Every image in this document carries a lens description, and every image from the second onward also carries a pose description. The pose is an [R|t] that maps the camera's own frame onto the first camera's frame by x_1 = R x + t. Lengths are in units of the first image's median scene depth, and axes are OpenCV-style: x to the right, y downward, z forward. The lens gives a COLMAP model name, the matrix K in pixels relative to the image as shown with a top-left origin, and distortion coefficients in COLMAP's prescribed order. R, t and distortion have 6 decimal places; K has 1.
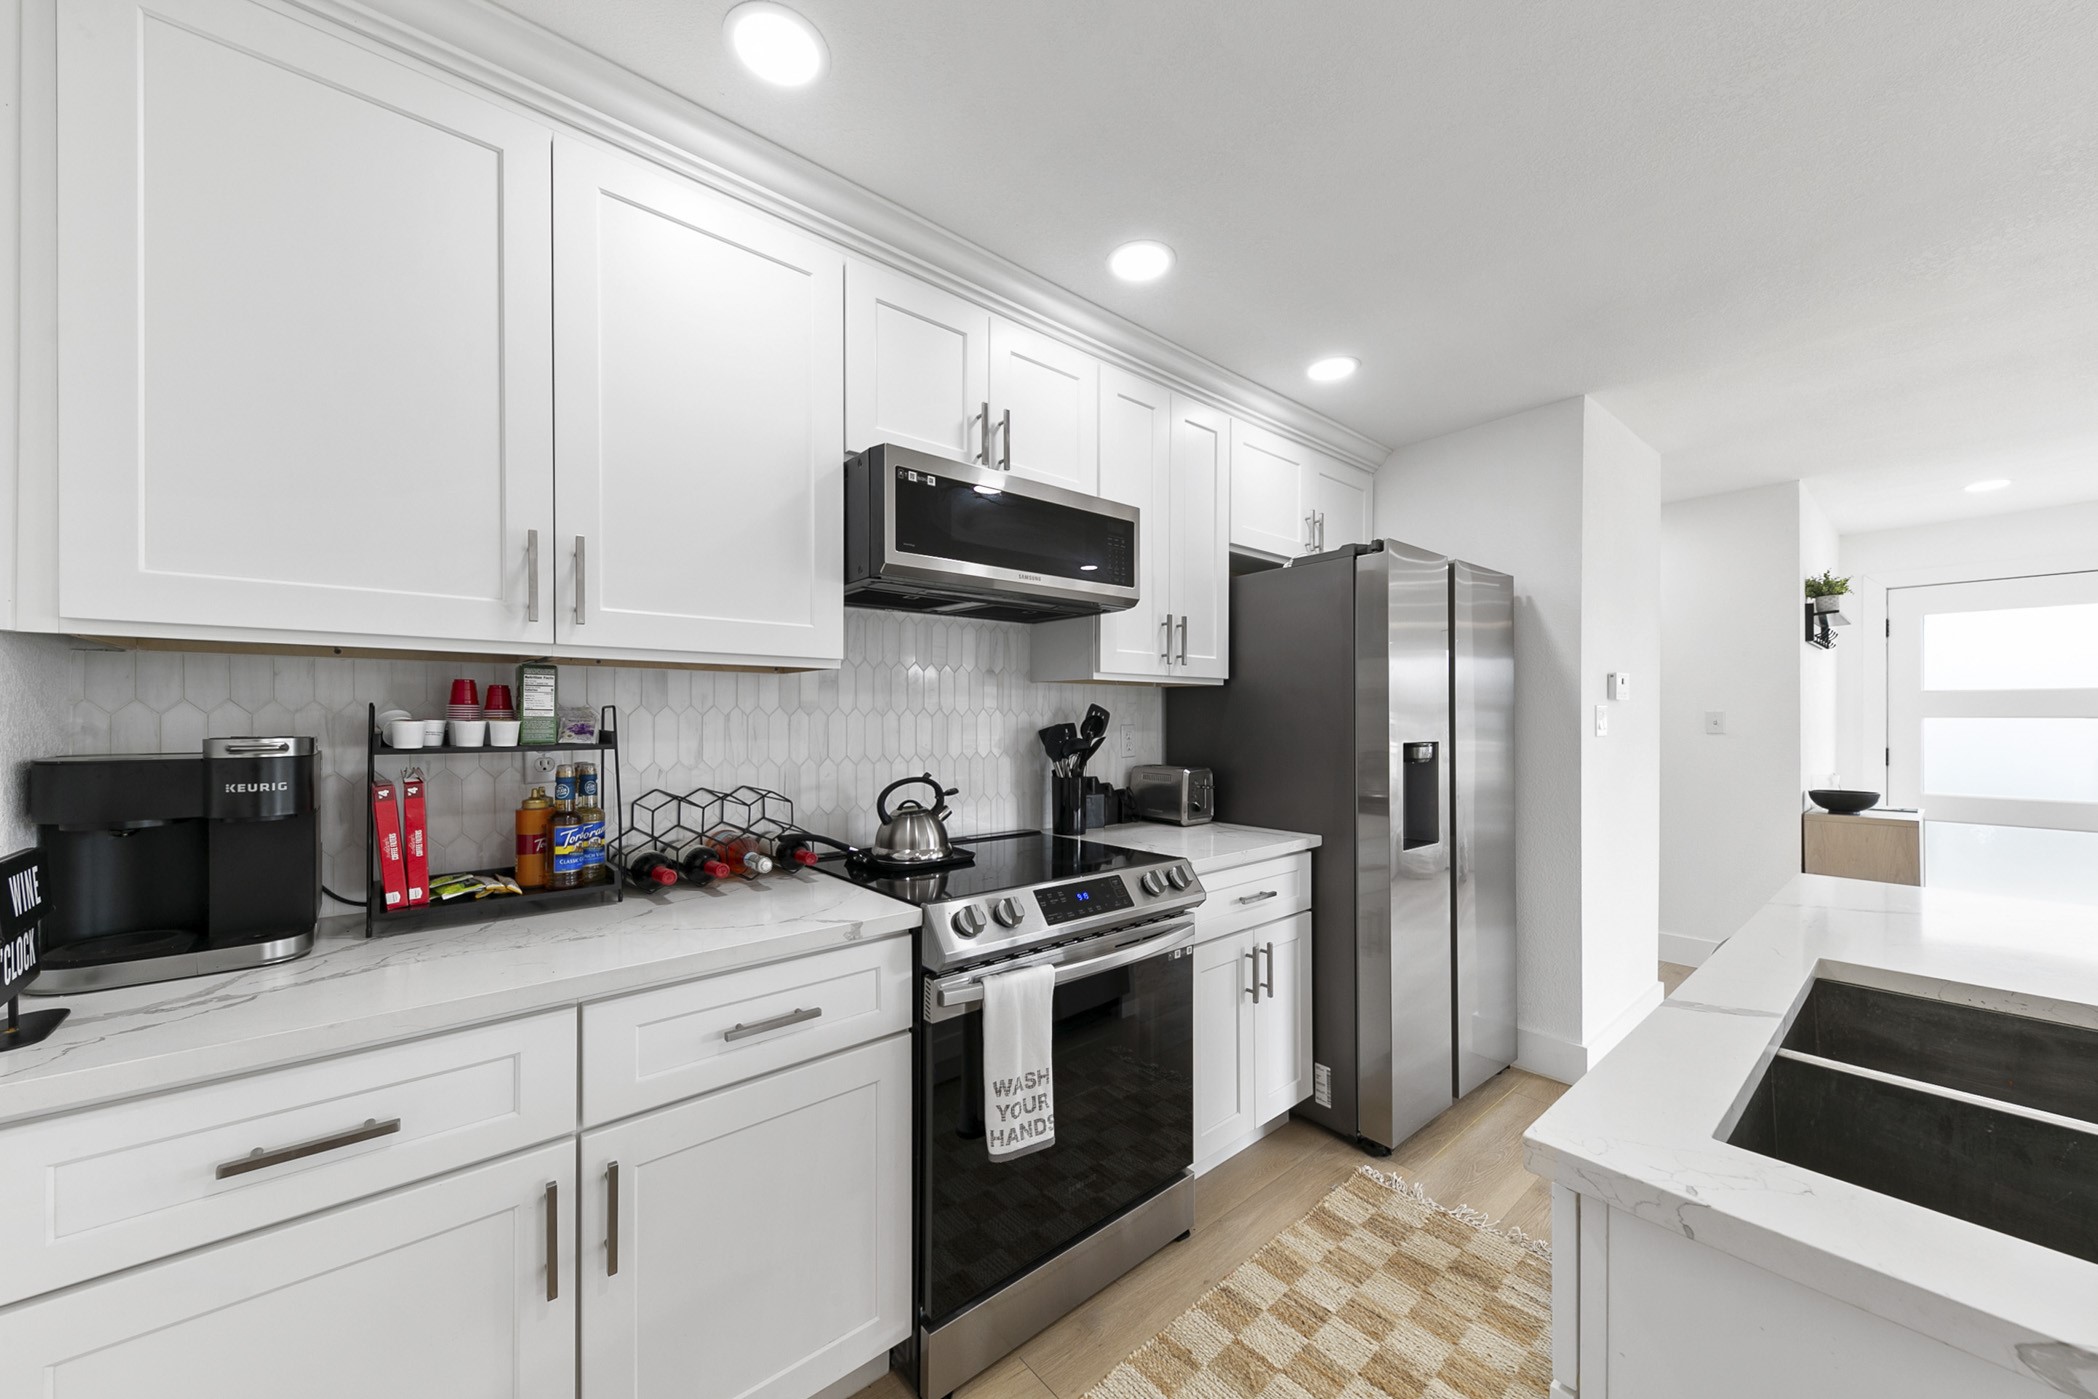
lens RADIAL K [[753.0, 0, 1040.9], [0, 753.0, 718.3], [0, 0, 1]] dist [0.012144, -0.004261]
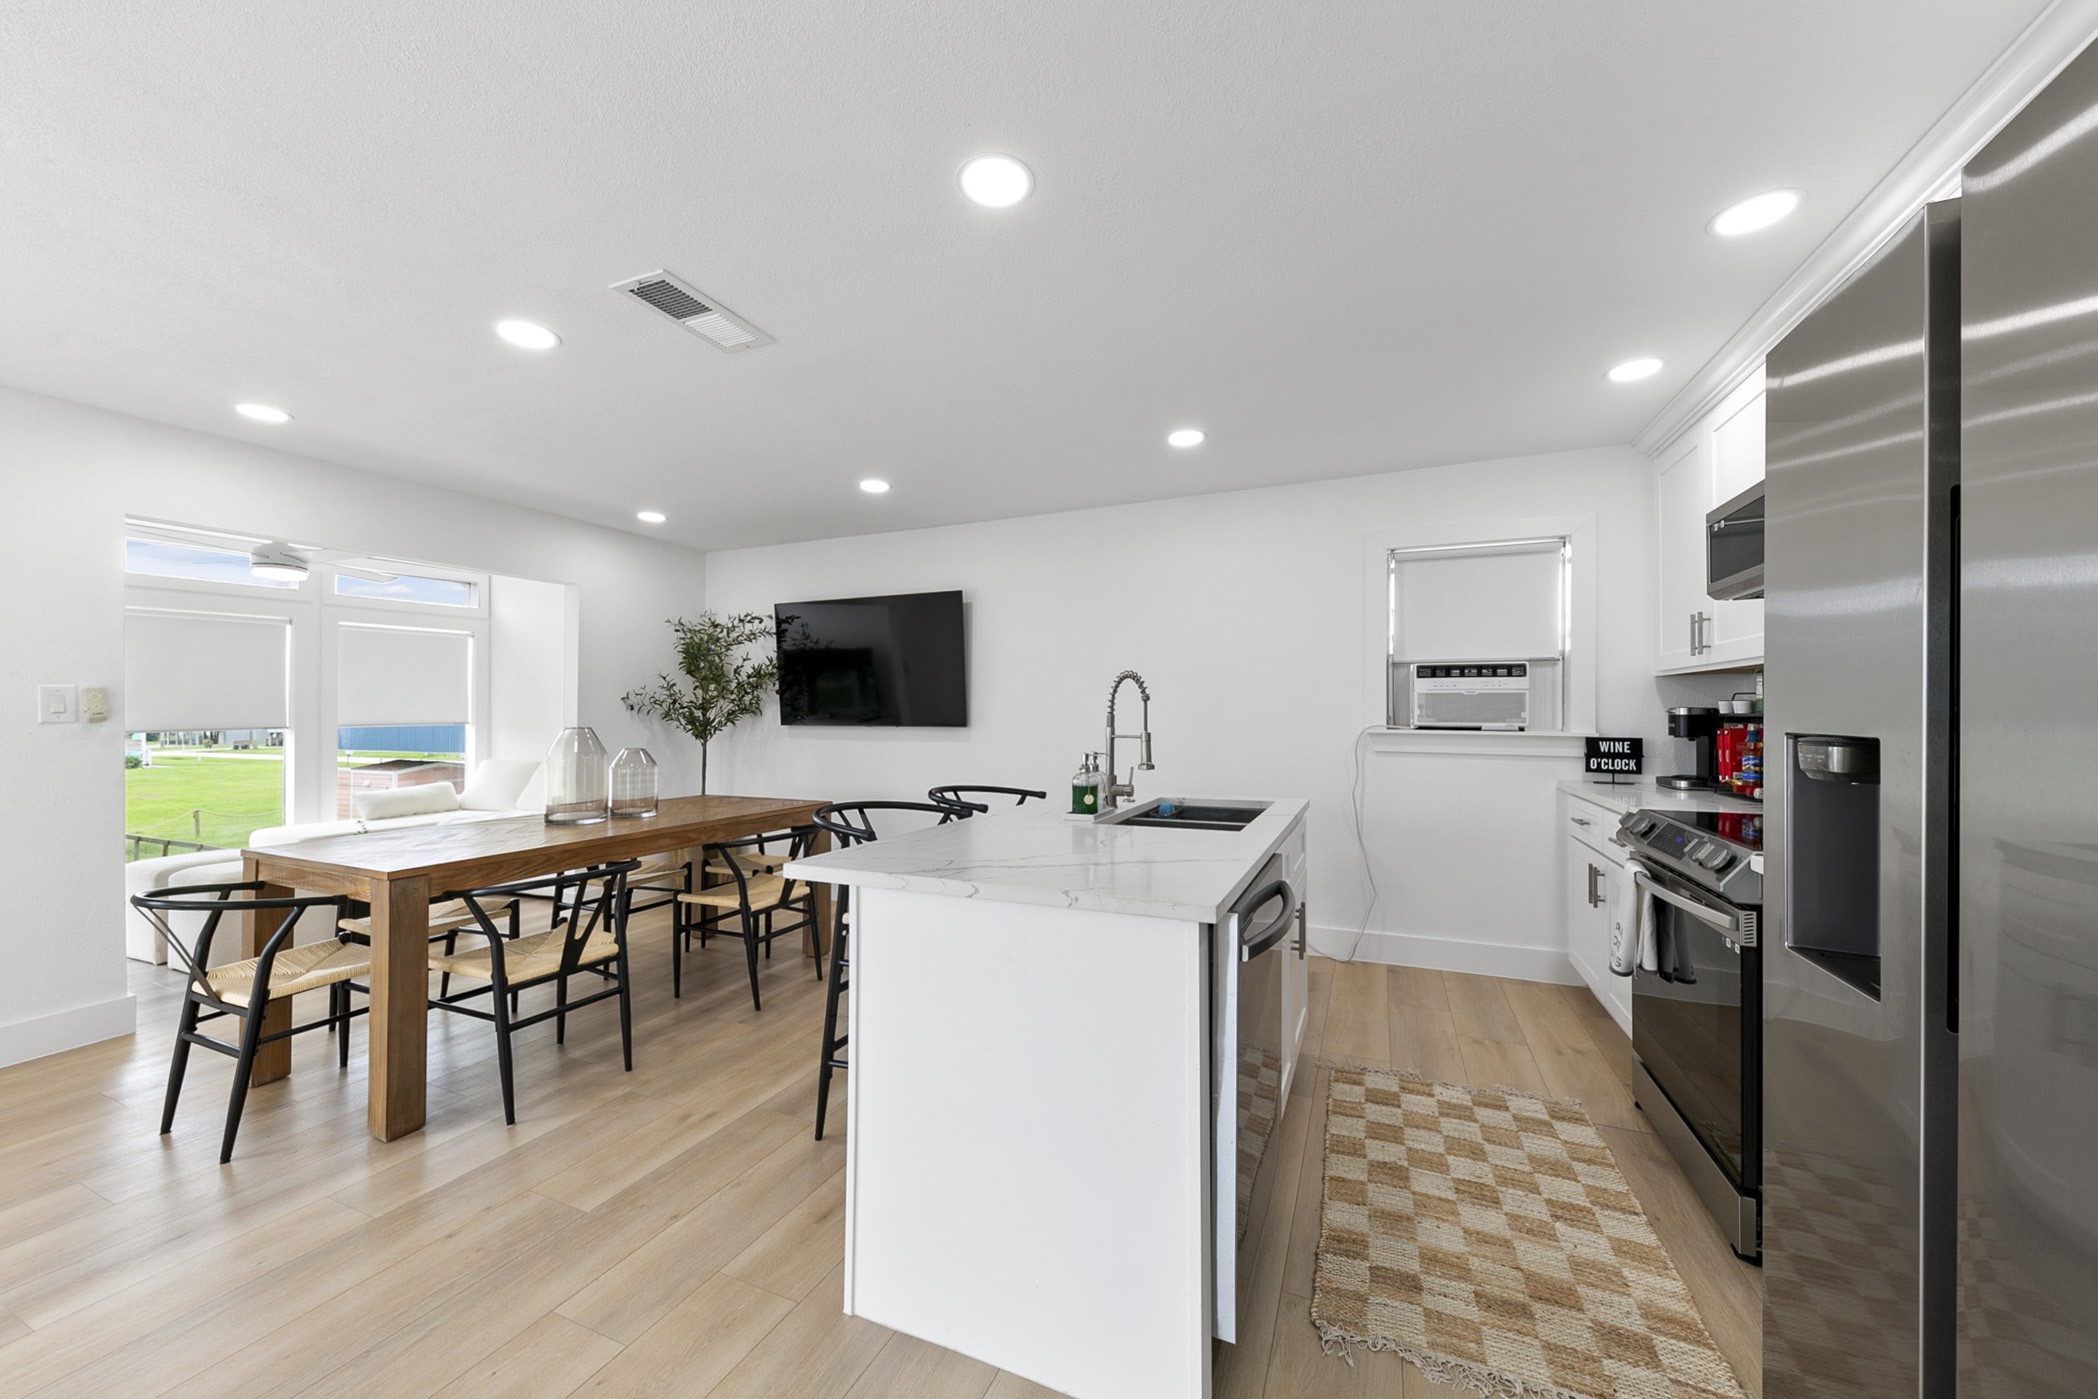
lens RADIAL K [[755.1, 0, 1047.5], [0, 755.1, 708.7], [0, 0, 1]] dist [0.011338, -0.000018]
pose [[-0.894891, 0.002382, -0.446278, 1.441636], [0.005290, 0.999972, -0.005272, 0.019946], [0.446253, -0.007079, -0.894879, 1.552246]]
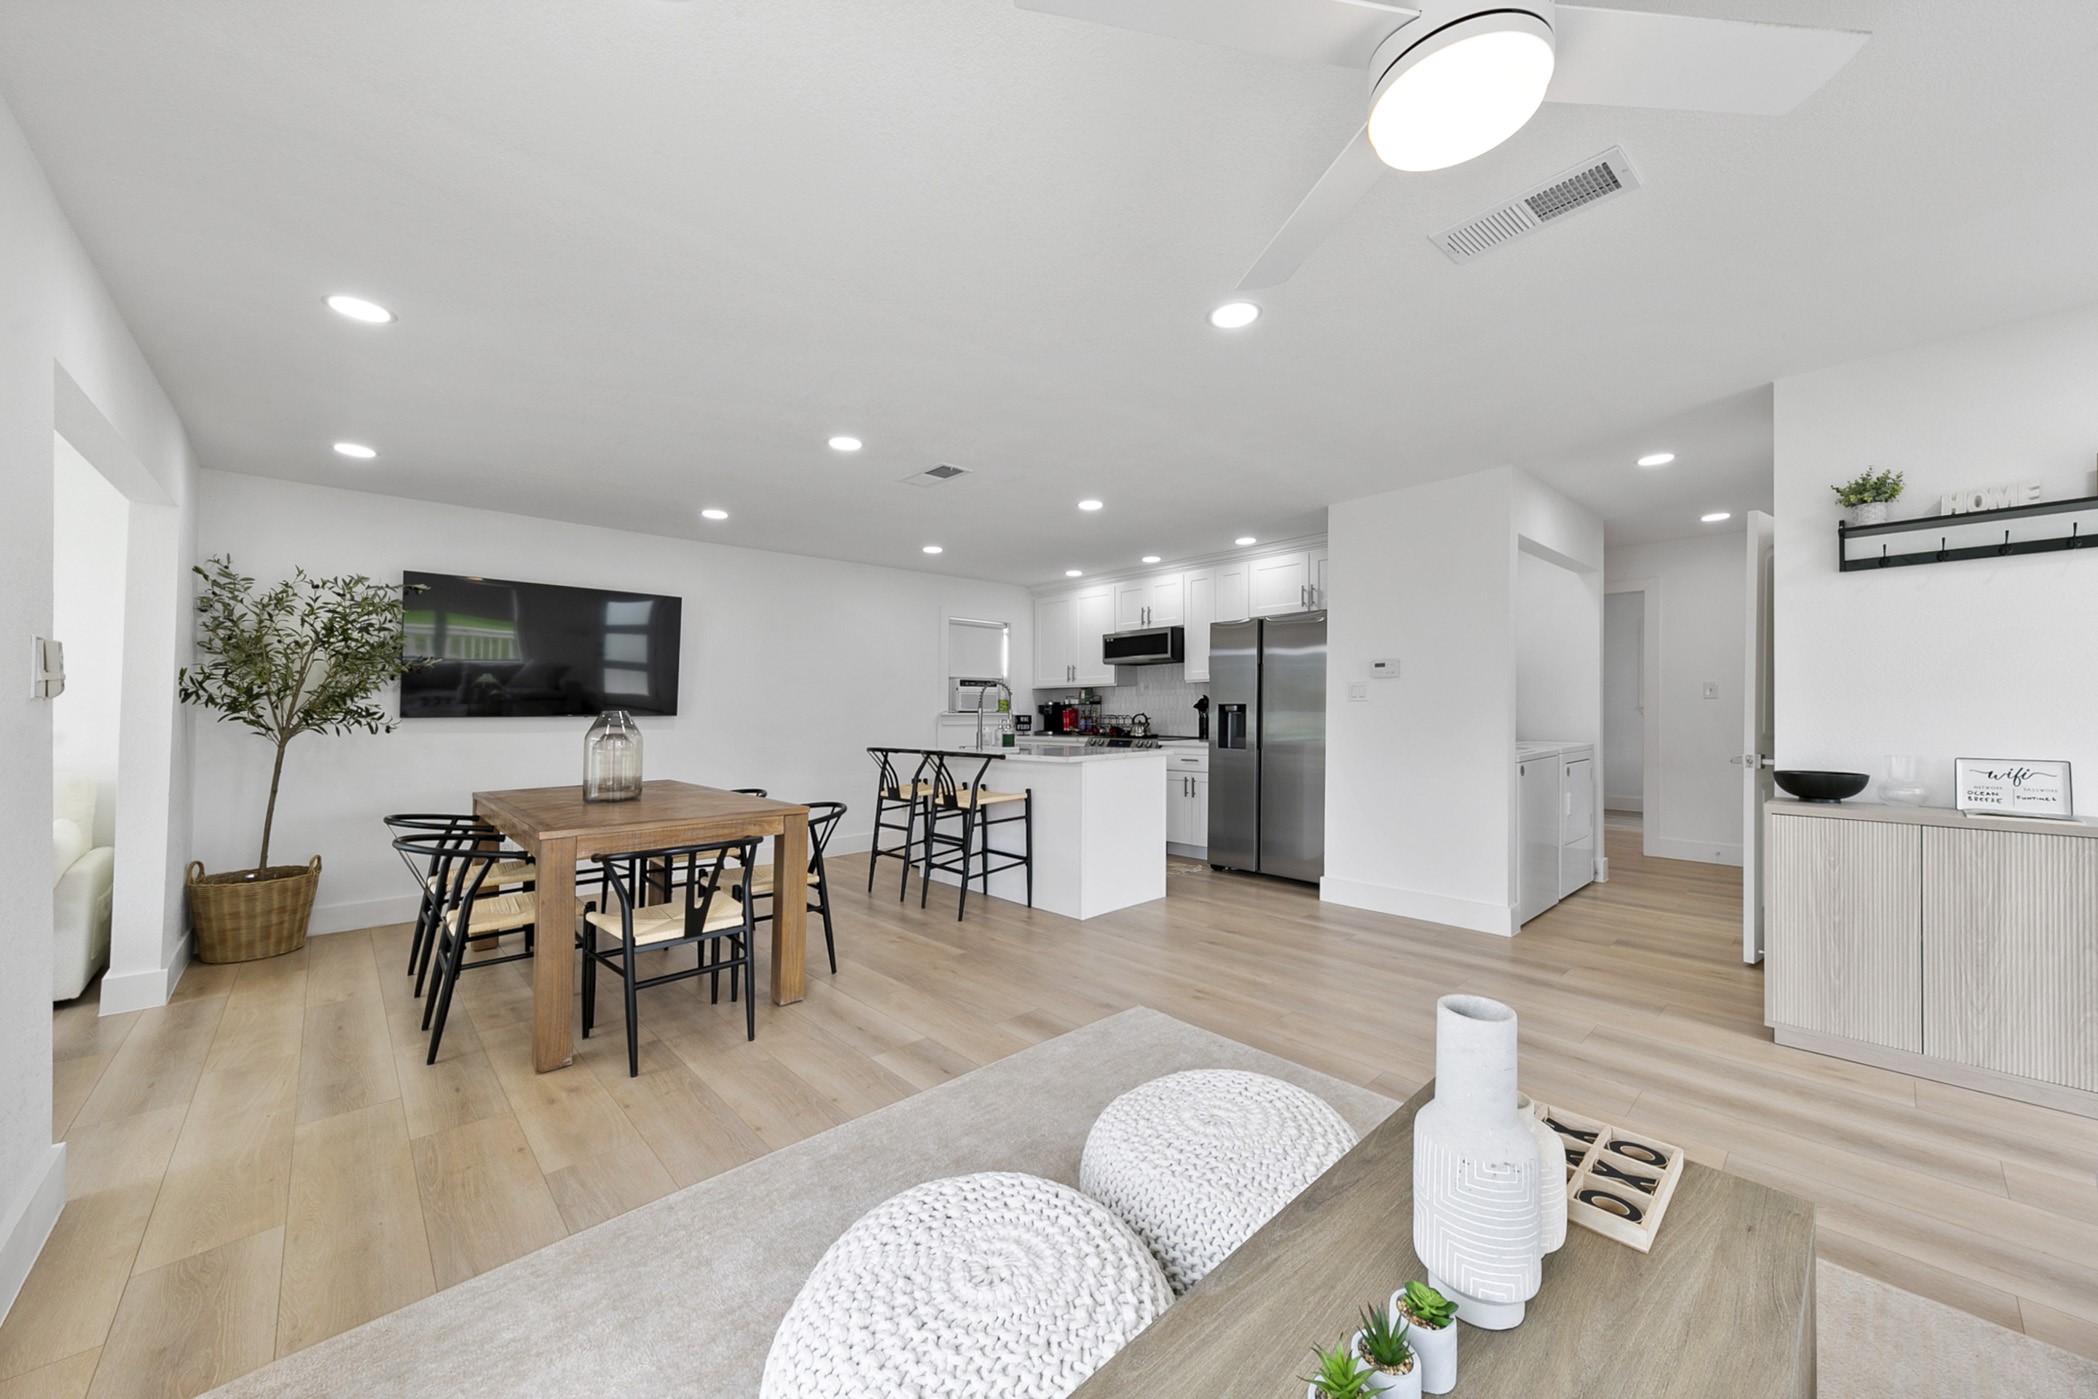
lens RADIAL K [[759.0, 0, 1048.9], [0, 759.0, 693.5], [0, 0, 1]] dist [0.027076, 0.000088]
pose [[0.053052, -0.019901, -0.998393, 3.669571], [0.009233, 0.999768, -0.019438, 0.051996], [0.998549, -0.008187, 0.053224, 0.399708]]
